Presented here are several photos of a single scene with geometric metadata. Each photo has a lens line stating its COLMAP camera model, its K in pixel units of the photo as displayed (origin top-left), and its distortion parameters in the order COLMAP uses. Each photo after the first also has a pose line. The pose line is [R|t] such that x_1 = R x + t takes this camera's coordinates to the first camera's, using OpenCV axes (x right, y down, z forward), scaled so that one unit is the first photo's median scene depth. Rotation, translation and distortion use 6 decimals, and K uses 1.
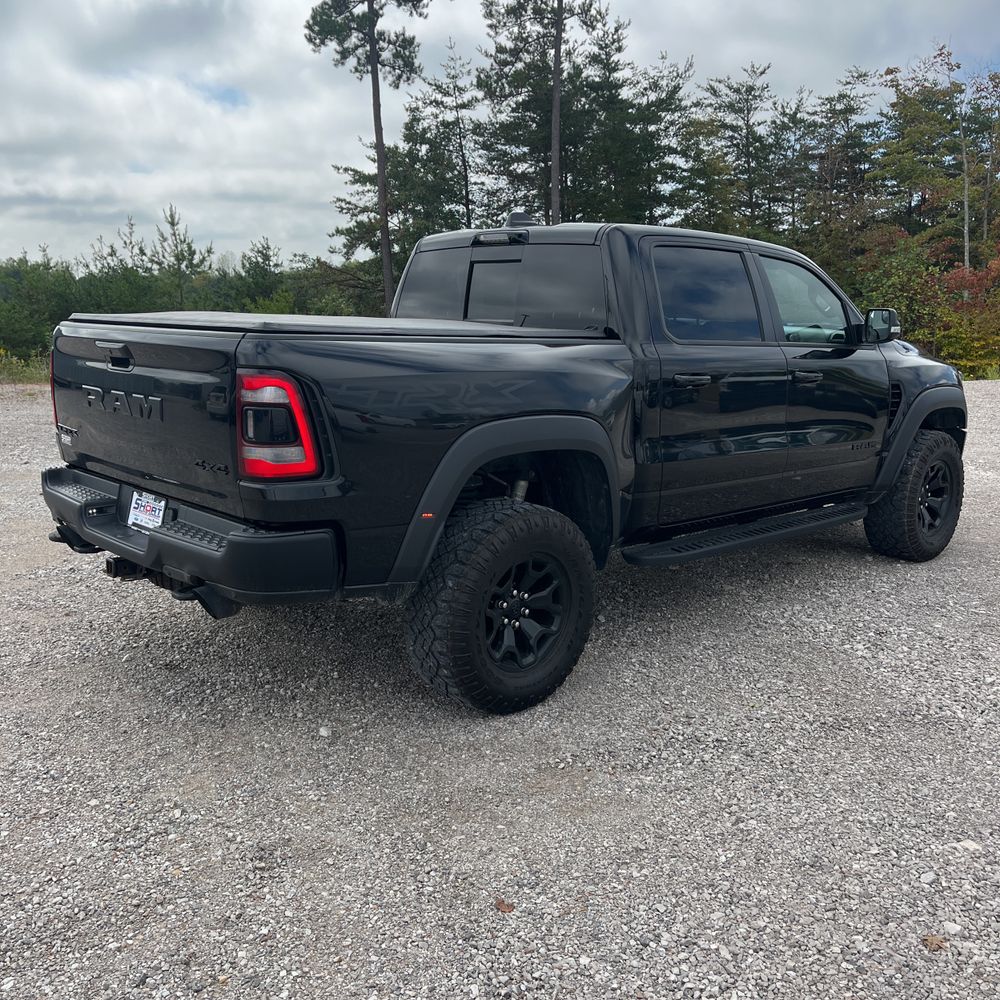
lens RADIAL K [[1008.9, 0, 500.0], [0, 1008.9, 500.0], [0, 0, 1]] dist [0.013901, -0.008945]
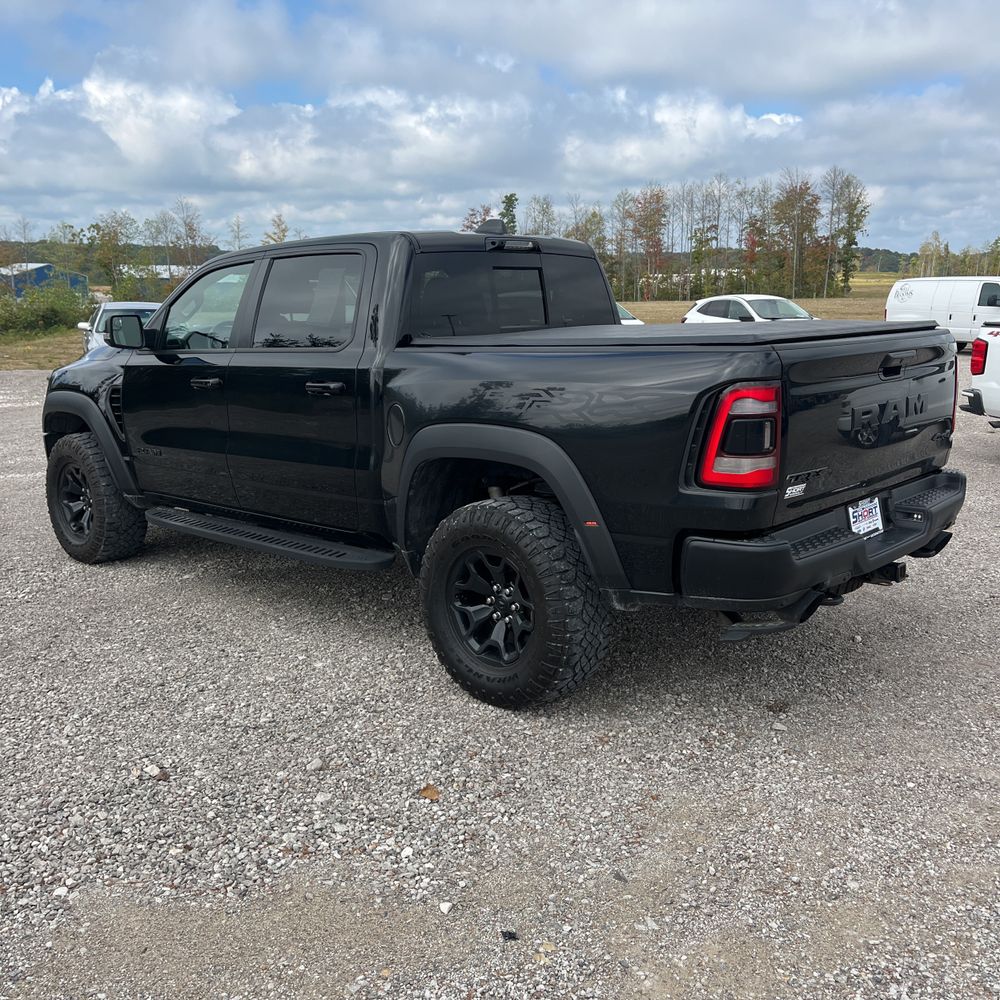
lens RADIAL K [[1020.1, 0, 493.0], [0, 1020.1, 496.5], [0, 0, 1]] dist [0.036501, -0.027561]
pose [[-0.070400, -0.204765, 0.976276, -1.036754], [0.204065, 0.955050, 0.215029, -0.239871], [-0.976423, 0.214362, -0.025450, 1.085865]]
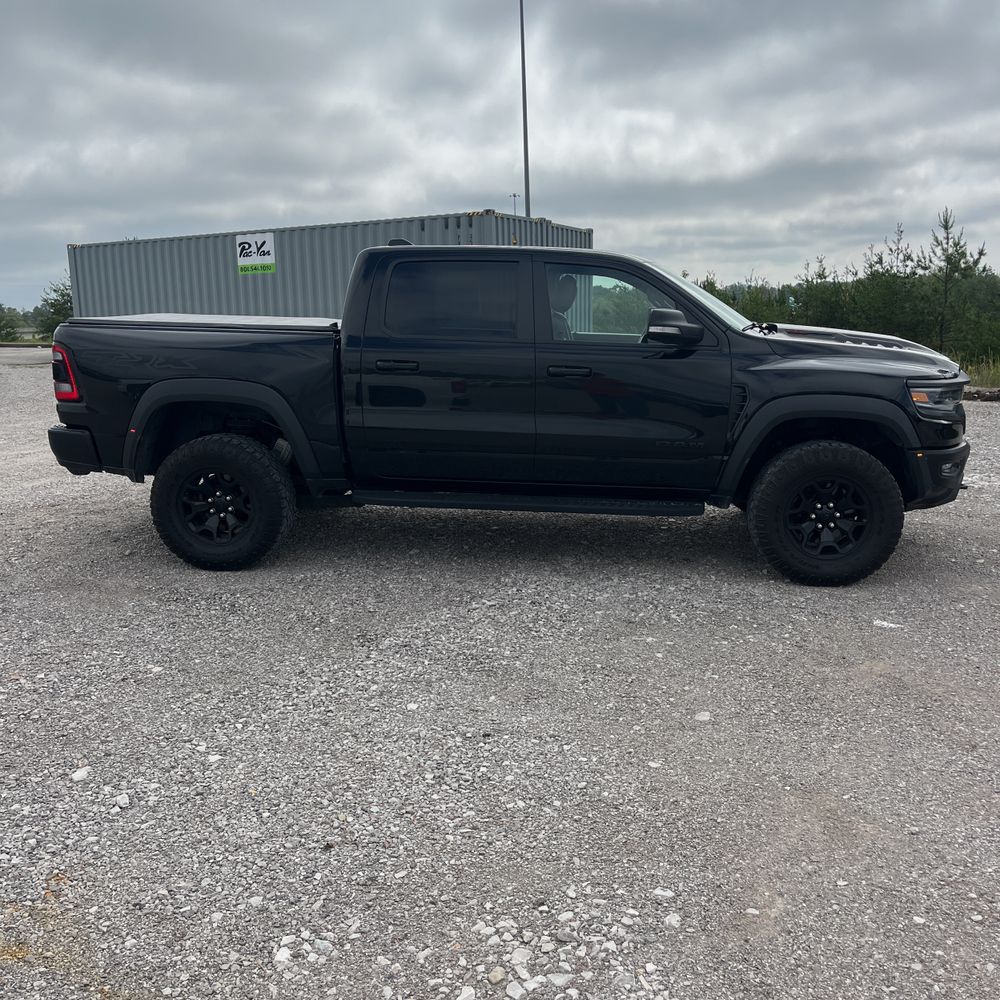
lens RADIAL K [[1020.0, 0, 498.1], [0, 1020.0, 507.7], [0, 0, 1]] dist [0.026527, -0.025344]
pose [[0.643213, 0.132916, -0.754063, 1.173509], [-0.134257, 0.989139, 0.059832, -0.030814], [0.753825, 0.062753, 0.654071, 0.238842]]
